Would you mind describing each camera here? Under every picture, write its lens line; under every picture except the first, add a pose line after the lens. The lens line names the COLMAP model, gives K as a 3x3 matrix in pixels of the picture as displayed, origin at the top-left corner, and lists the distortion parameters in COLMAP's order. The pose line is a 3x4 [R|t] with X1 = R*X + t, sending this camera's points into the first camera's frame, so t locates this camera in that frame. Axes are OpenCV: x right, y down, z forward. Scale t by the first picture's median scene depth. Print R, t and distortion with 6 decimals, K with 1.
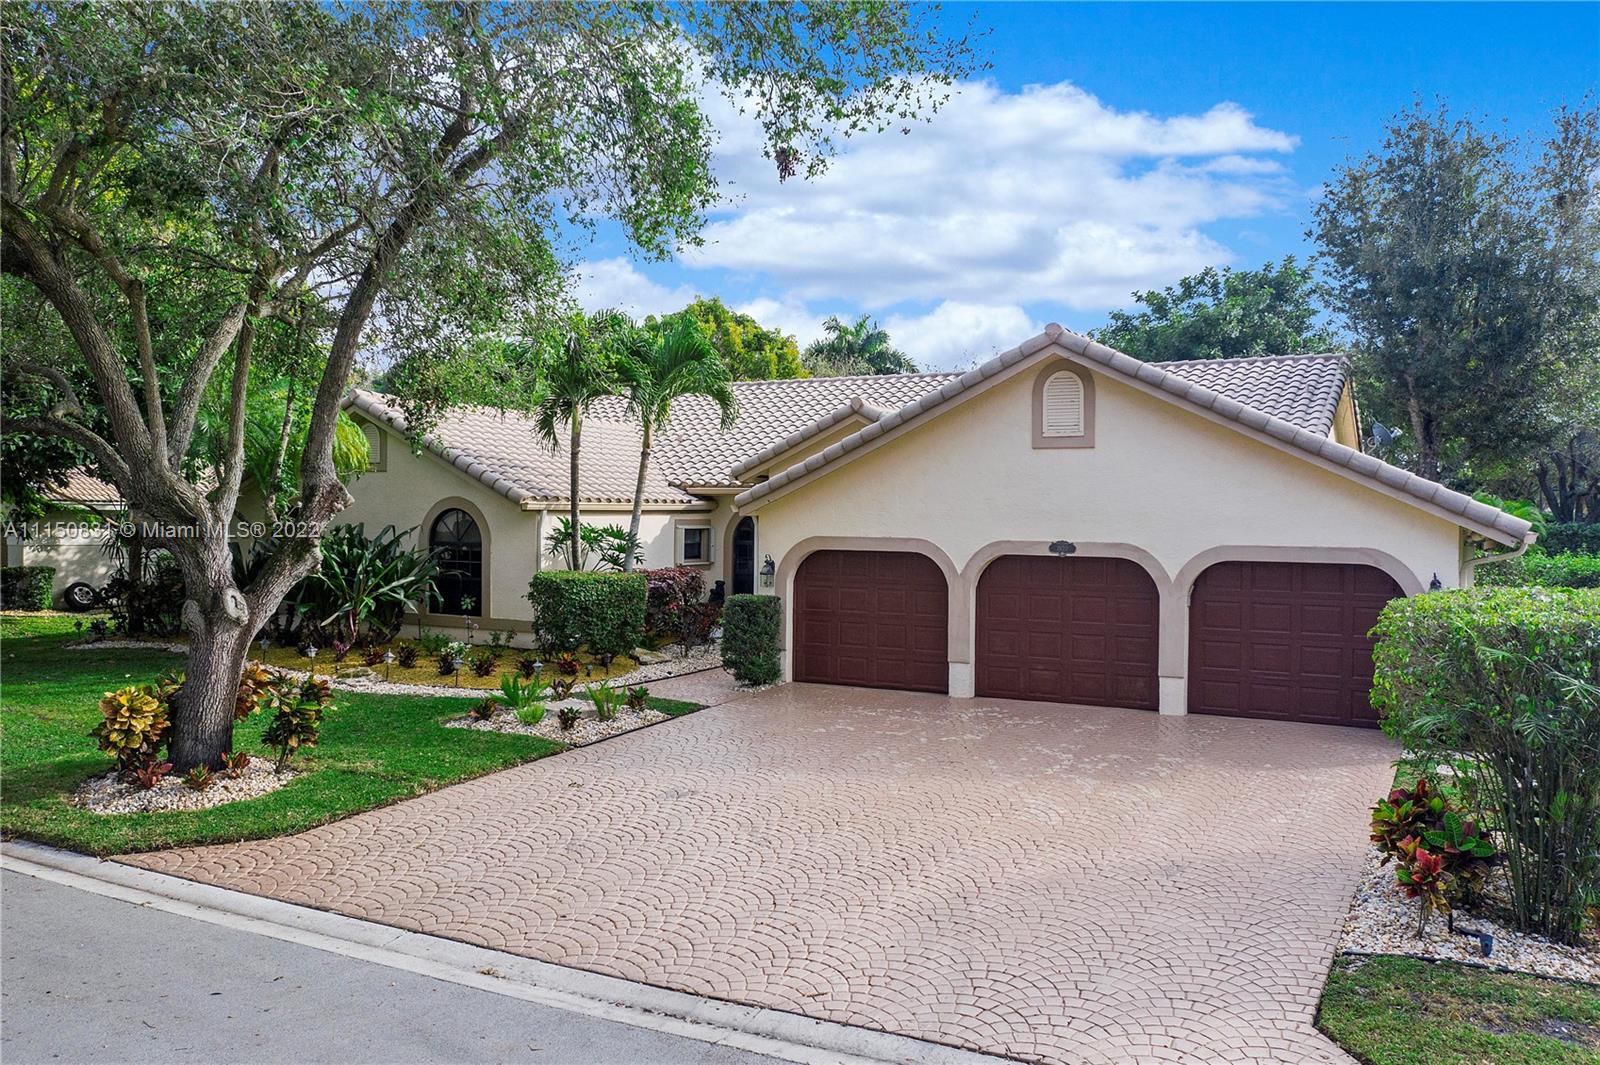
lens RADIAL K [[1262.5, 0, 800.9], [0, 1262.5, 539.7], [0, 0, 1]] dist [-0.027262, 0.004949]
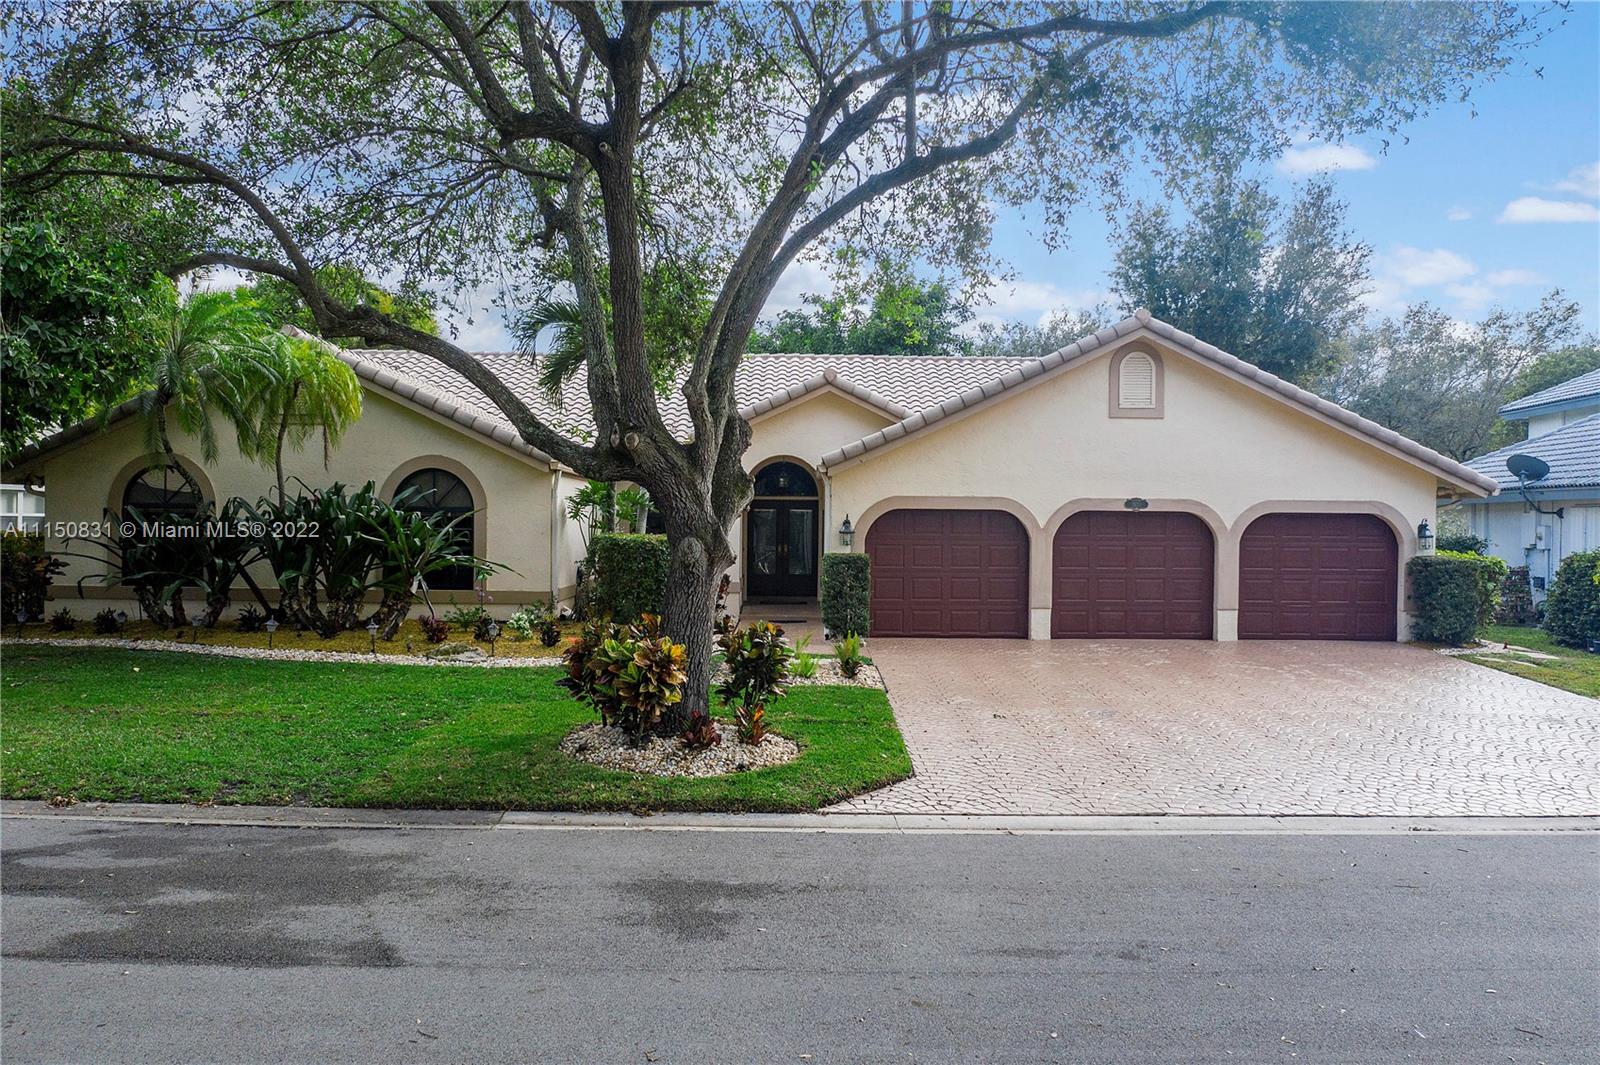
lens RADIAL K [[1262.5, 0, 798.7], [0, 1262.5, 524.1], [0, 0, 1]] dist [-0.027262, 0.004949]
pose [[0.851172, -0.000713, 0.524886, -0.662031], [0.011166, 0.999797, -0.016750, 0.040726], [-0.524768, 0.020118, 0.851008, 0.176771]]
